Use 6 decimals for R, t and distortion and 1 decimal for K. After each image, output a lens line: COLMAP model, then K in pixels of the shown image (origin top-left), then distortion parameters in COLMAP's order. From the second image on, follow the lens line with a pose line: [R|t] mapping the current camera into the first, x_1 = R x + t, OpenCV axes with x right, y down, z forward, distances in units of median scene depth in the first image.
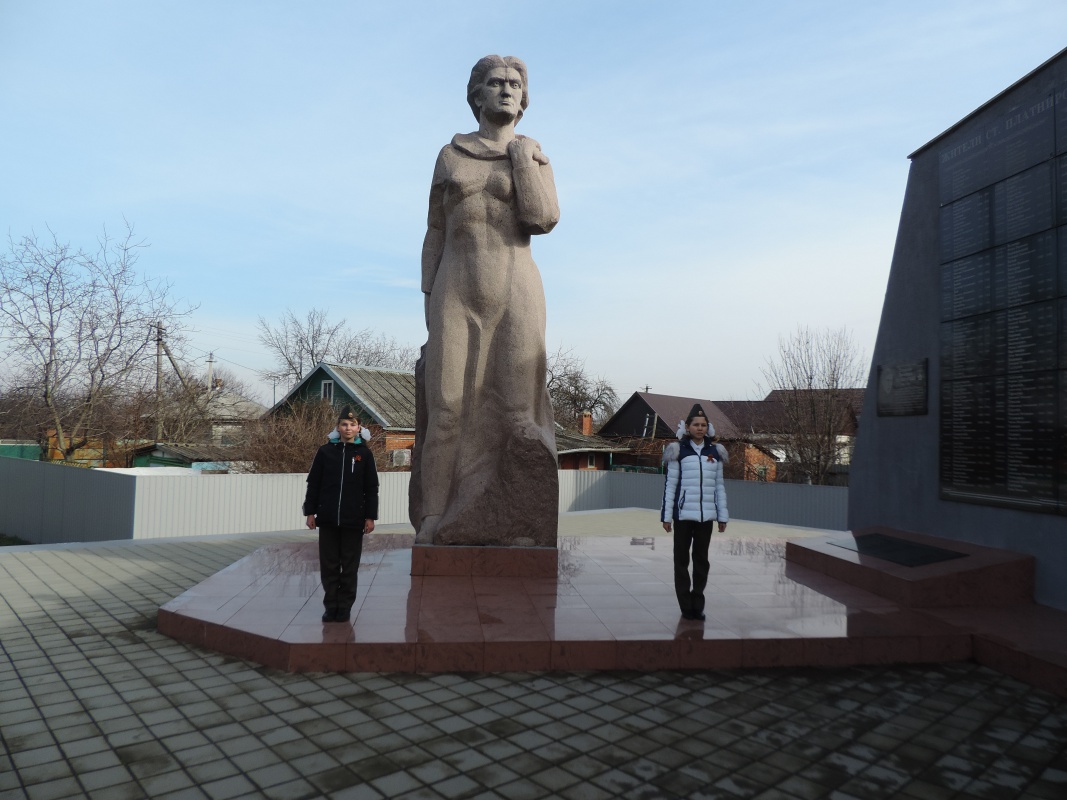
lens RADIAL K [[752.8, 0, 552.2], [0, 752.8, 403.4], [0, 0, 1]] dist [-0.000790, -0.000511]
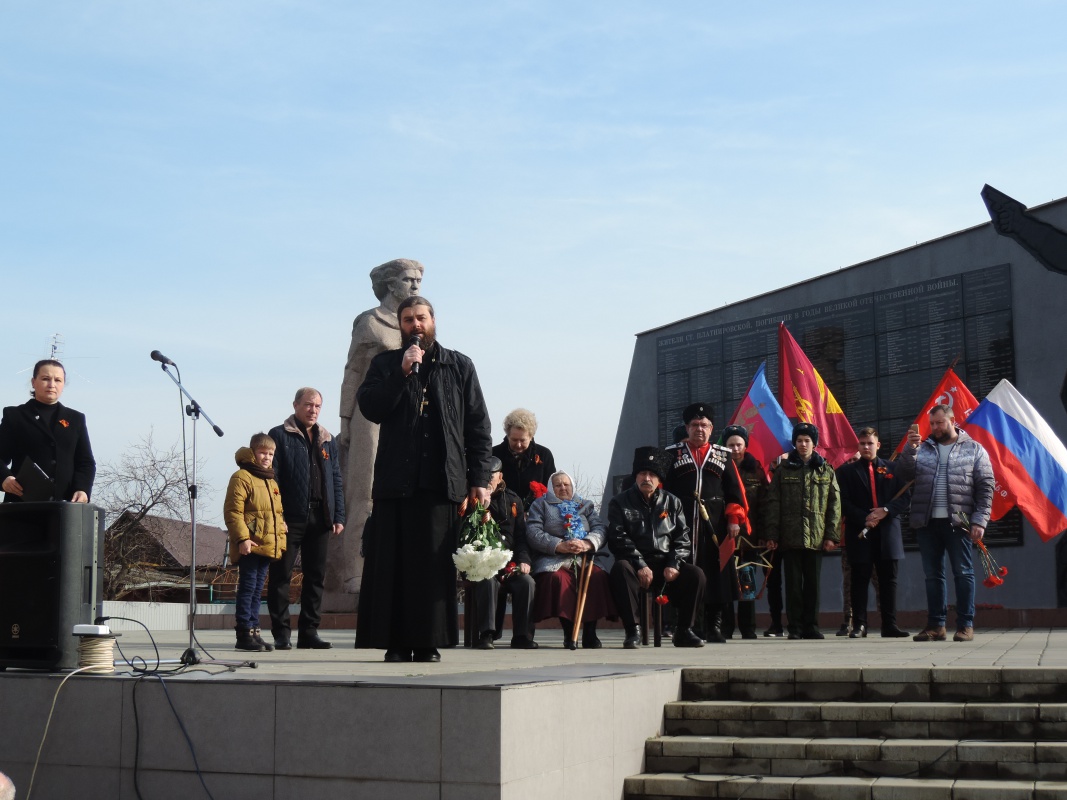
lens RADIAL K [[1542.6, 0, 533.5], [0, 1542.6, 400.0], [0, 0, 1]] dist [-0.115814, 0.046255]
pose [[0.876653, 0.043963, 0.479110, -1.294493], [0.000996, 0.995649, -0.093182, 0.090567], [-0.481121, 0.082166, 0.872795, -1.731074]]
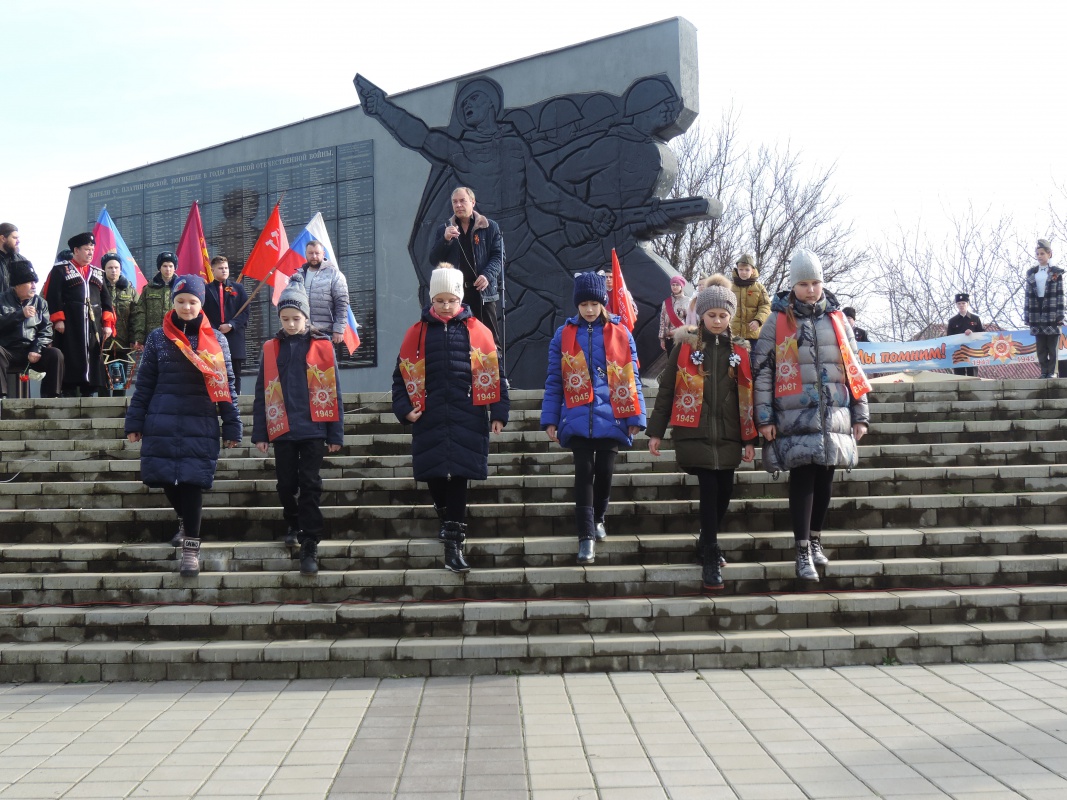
lens RADIAL K [[1417.1, 0, 533.5], [0, 1417.1, 400.0], [0, 0, 1]] dist [-0.083953, -0.009729]
pose [[0.656600, -0.000675, 0.754239, -1.369350], [0.000824, 1.000000, 0.000178, 0.167448], [-0.754238, 0.000505, 0.656600, -2.085075]]
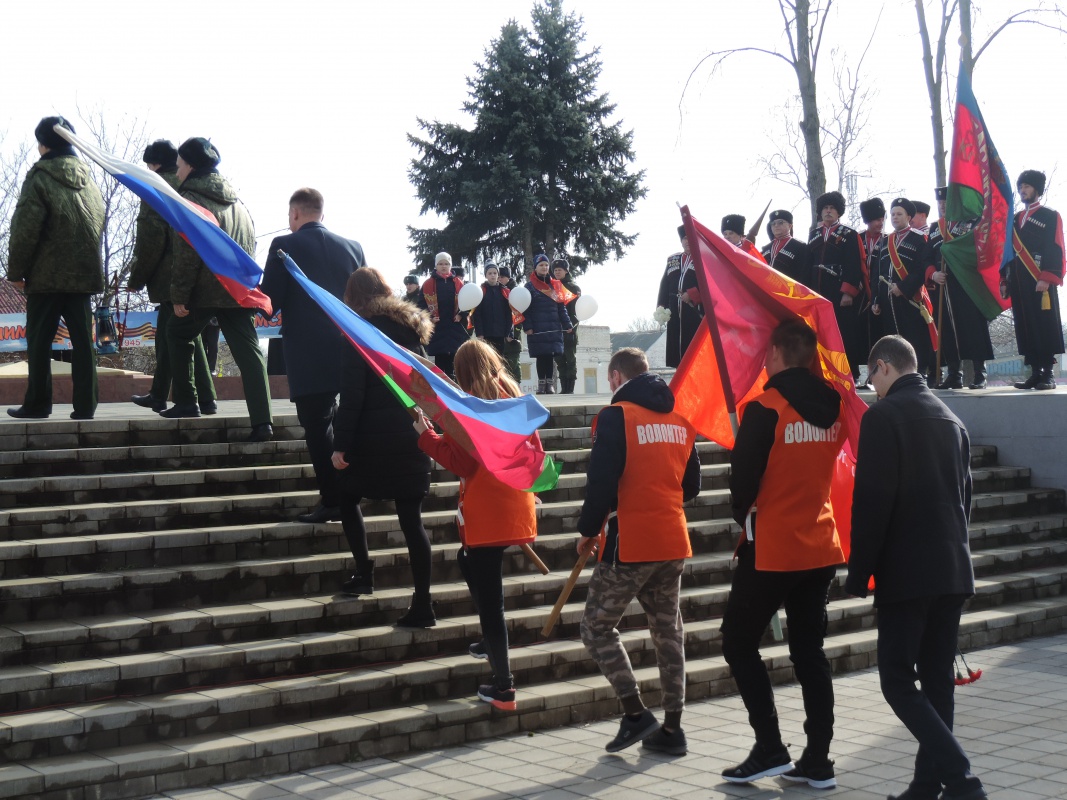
lens RADIAL K [[1721.2, 0, 533.5], [0, 1721.2, 400.0], [0, 0, 1]] dist [-0.108466, 0.021510]
pose [[0.051632, -0.022701, 0.998408, -1.524399], [-0.021780, 0.999478, 0.023852, 0.102633], [-0.998429, -0.022977, 0.051111, -1.828448]]
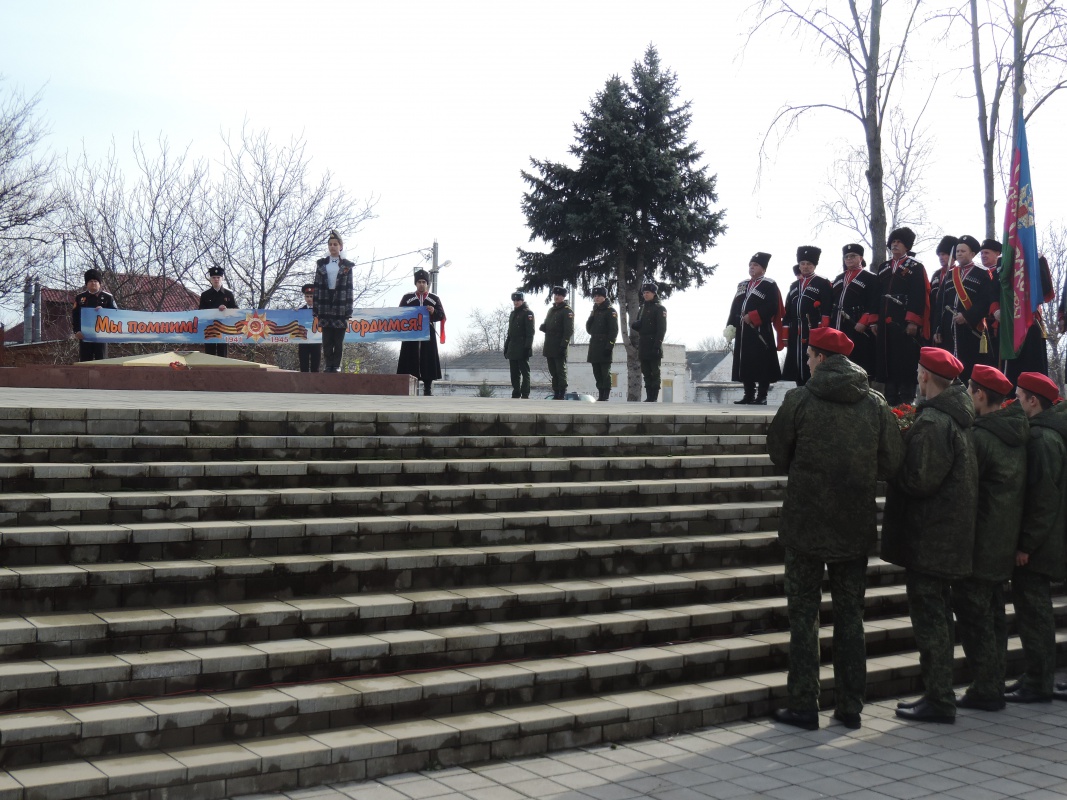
lens RADIAL K [[1424.9, 0, 533.5], [0, 1424.9, 400.0], [0, 0, 1]] dist [-0.086802, 0.021862]
pose [[0.111357, -0.017727, 0.993622, -1.340538], [-0.063767, 0.997653, 0.024946, 0.104370], [-0.991732, -0.066139, 0.109966, -1.810716]]
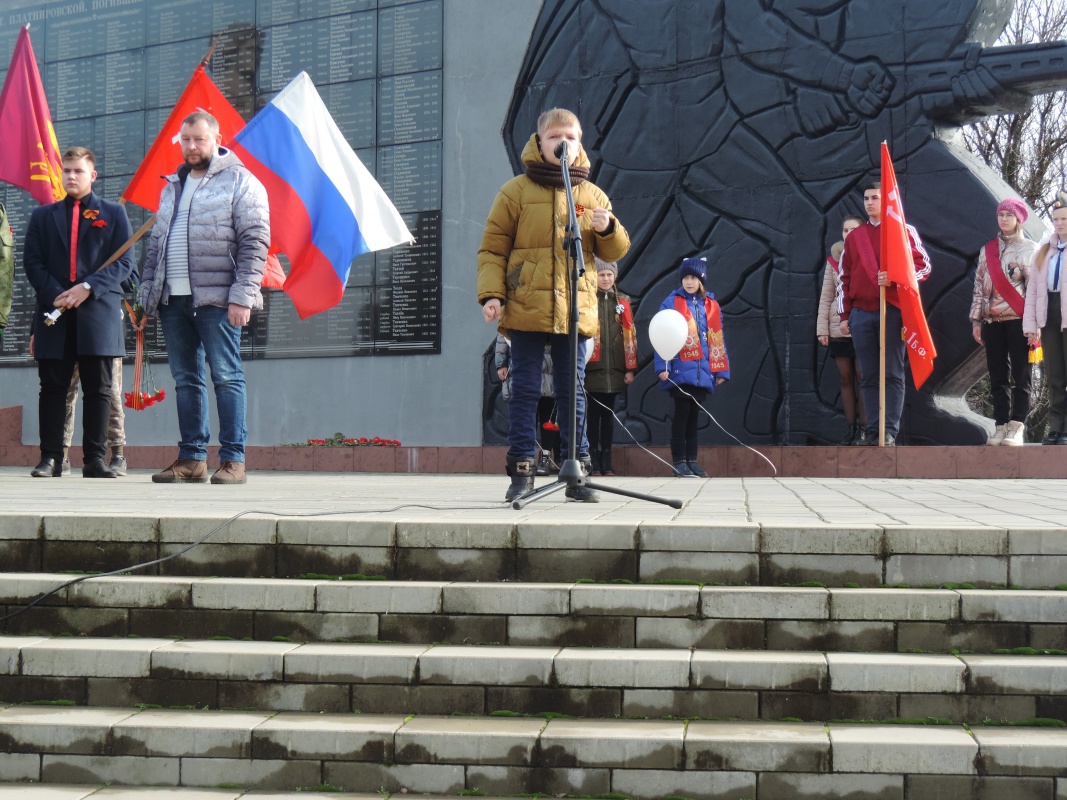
lens RADIAL K [[2226.2, 0, 533.5], [0, 2226.2, 400.0], [0, 0, 1]] dist [-0.067236, 0.092077]
pose [[0.736103, 0.008448, 0.676817, -0.958572], [-0.025752, 0.999548, 0.015531, 0.107327], [-0.676380, -0.028862, 0.735987, -1.802018]]
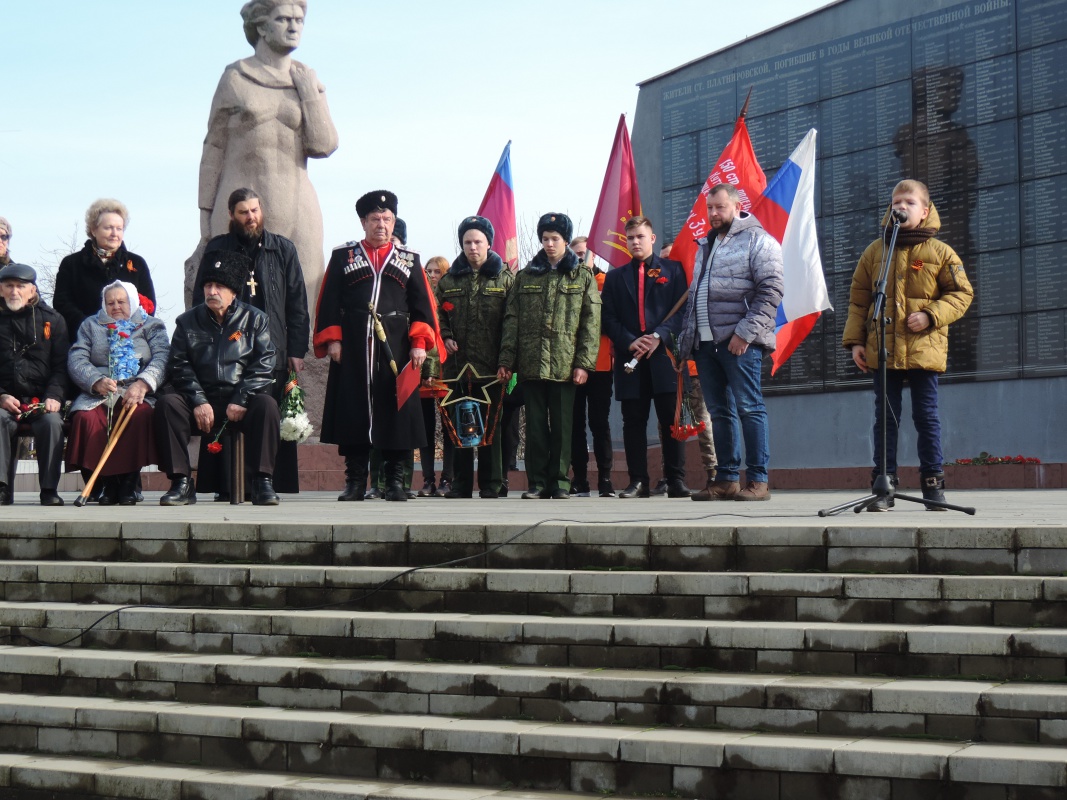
lens RADIAL K [[2226.2, 0, 533.5], [0, 2226.2, 400.0], [0, 0, 1]] dist [-0.067236, 0.092077]
pose [[0.934418, -0.011528, 0.355991, -0.881104], [0.008927, 0.999920, 0.008947, 0.096651], [-0.356065, -0.005182, 0.934447, -2.113245]]
